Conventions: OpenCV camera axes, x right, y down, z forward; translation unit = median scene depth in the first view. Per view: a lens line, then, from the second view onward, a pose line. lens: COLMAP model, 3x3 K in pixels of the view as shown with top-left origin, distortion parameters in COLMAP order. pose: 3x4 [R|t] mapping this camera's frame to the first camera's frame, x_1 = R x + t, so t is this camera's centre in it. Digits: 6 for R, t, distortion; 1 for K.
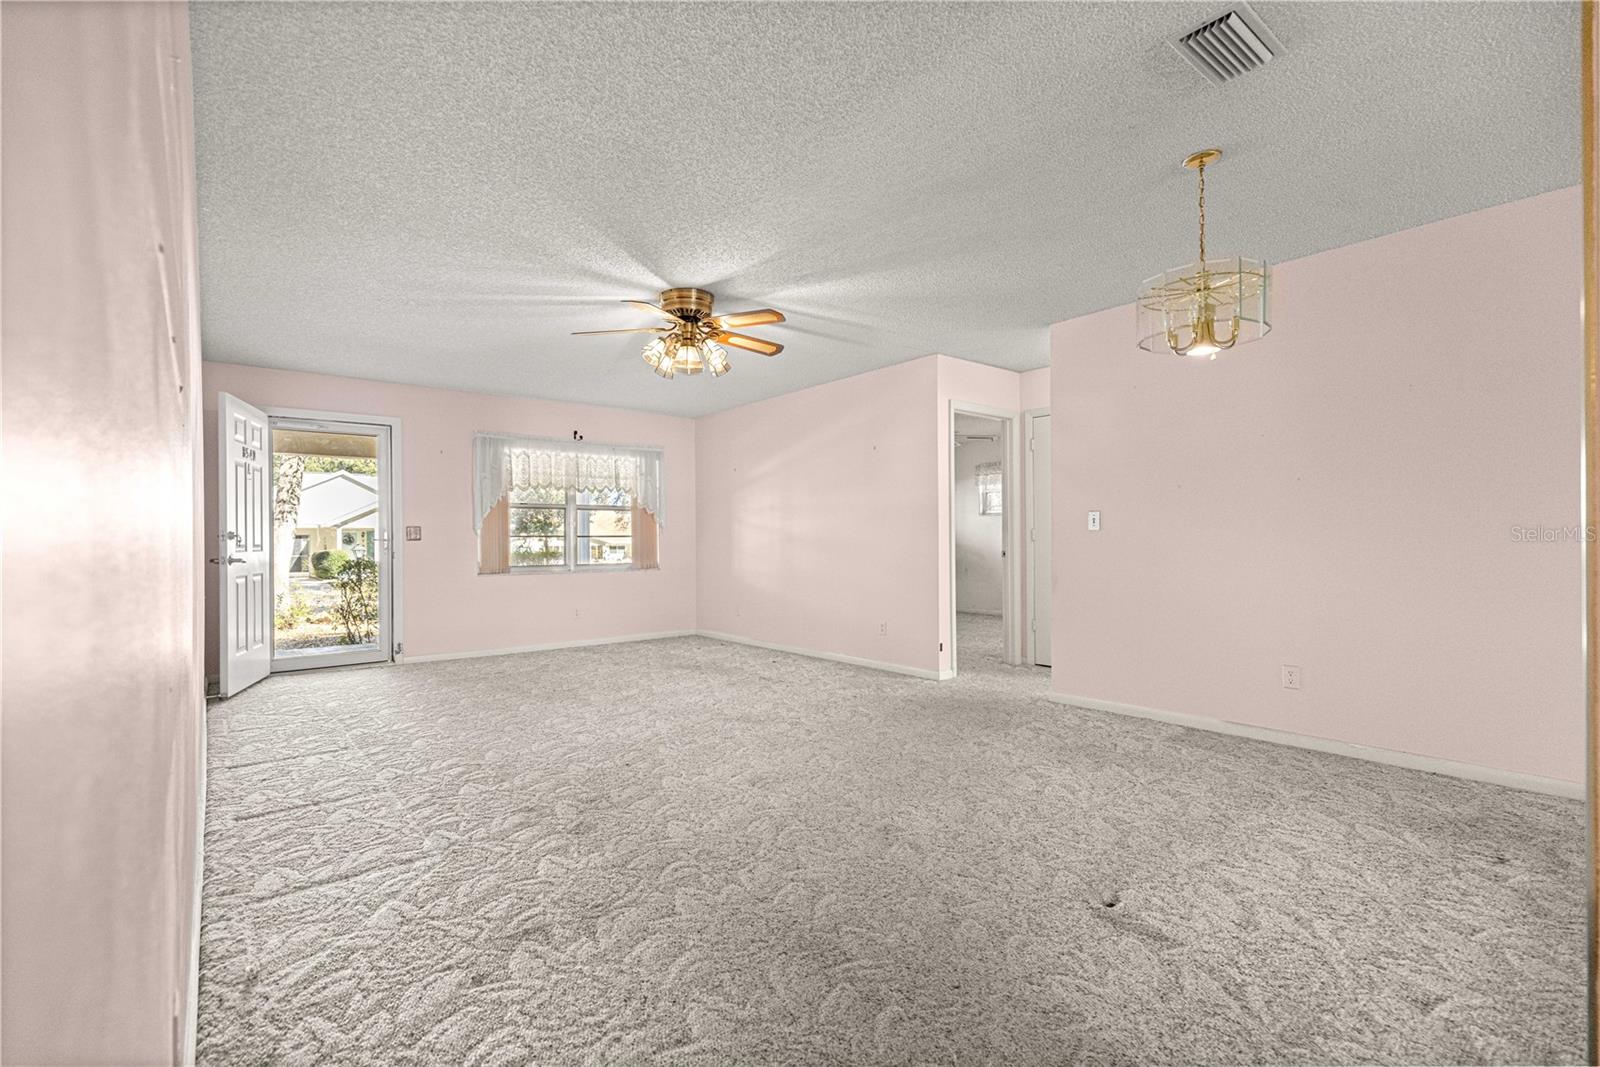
lens RADIAL K [[718.2, 0, 790.0], [0, 718.2, 537.0], [0, 0, 1]] dist [0.008401, -0.002090]
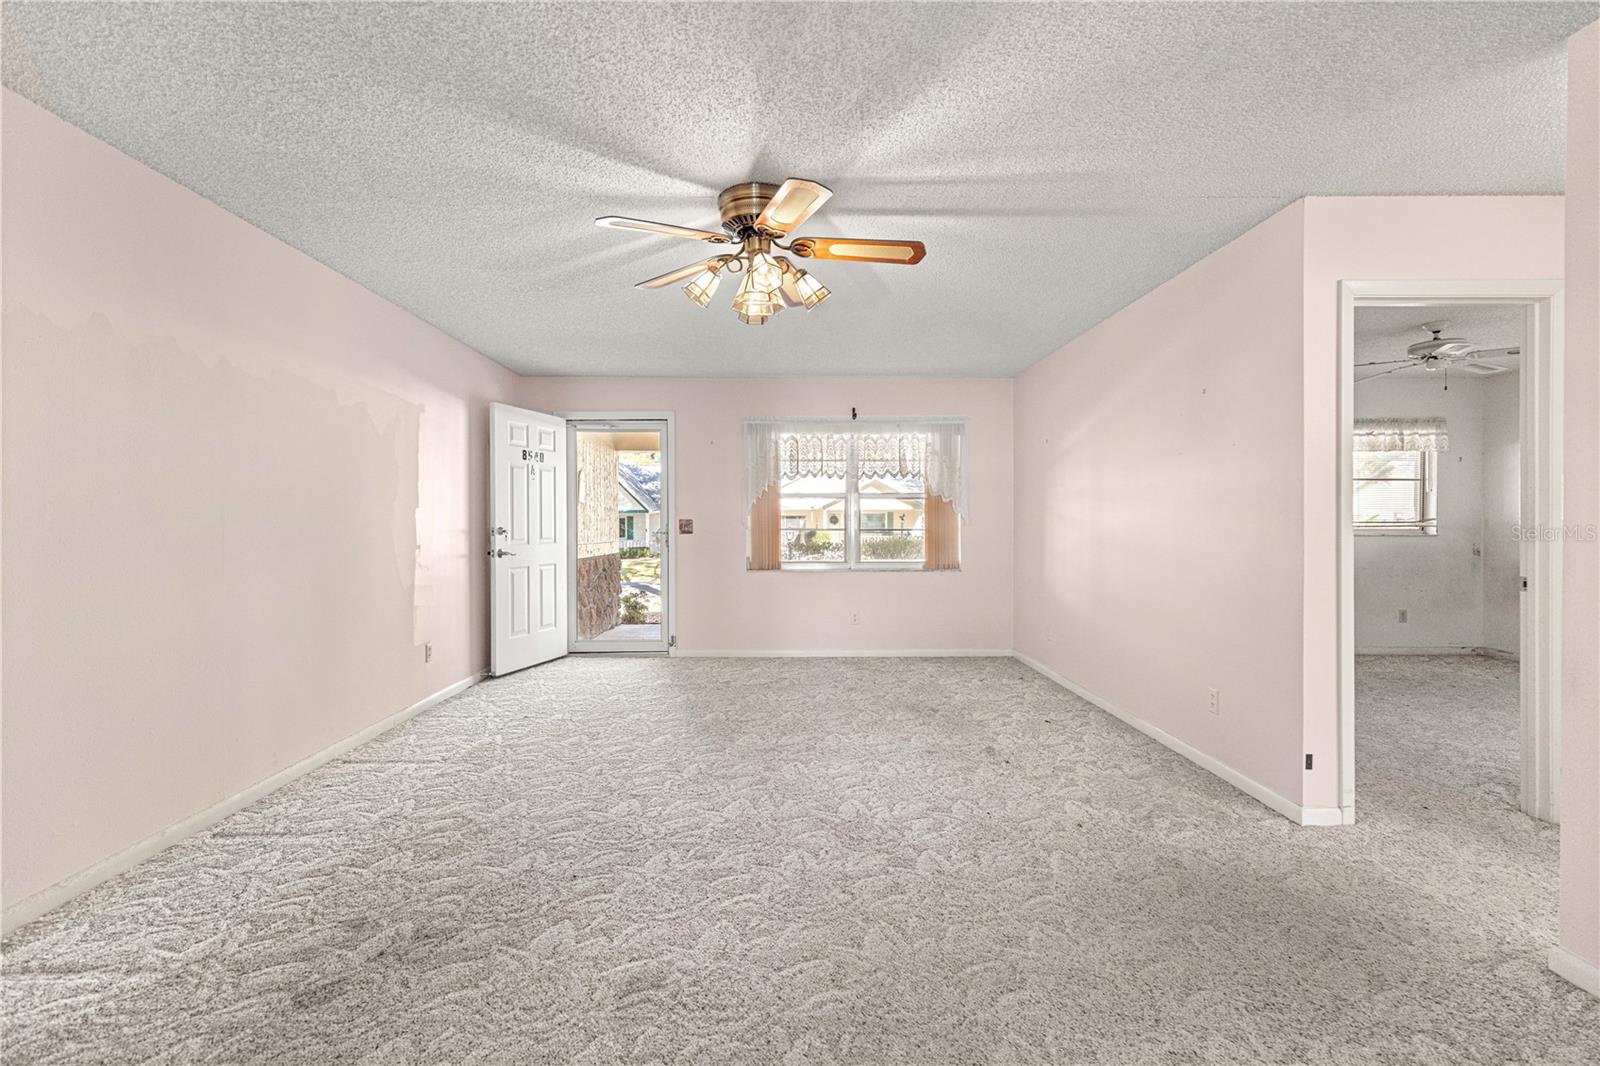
lens RADIAL K [[718.2, 0, 788.3], [0, 718.2, 527.0], [0, 0, 1]] dist [0.008401, -0.002090]
pose [[0.789724, 0.011087, -0.613362, 0.324054], [-0.001334, 0.999865, 0.016357, -0.034622], [0.613461, -0.012099, 0.789632, 0.499263]]
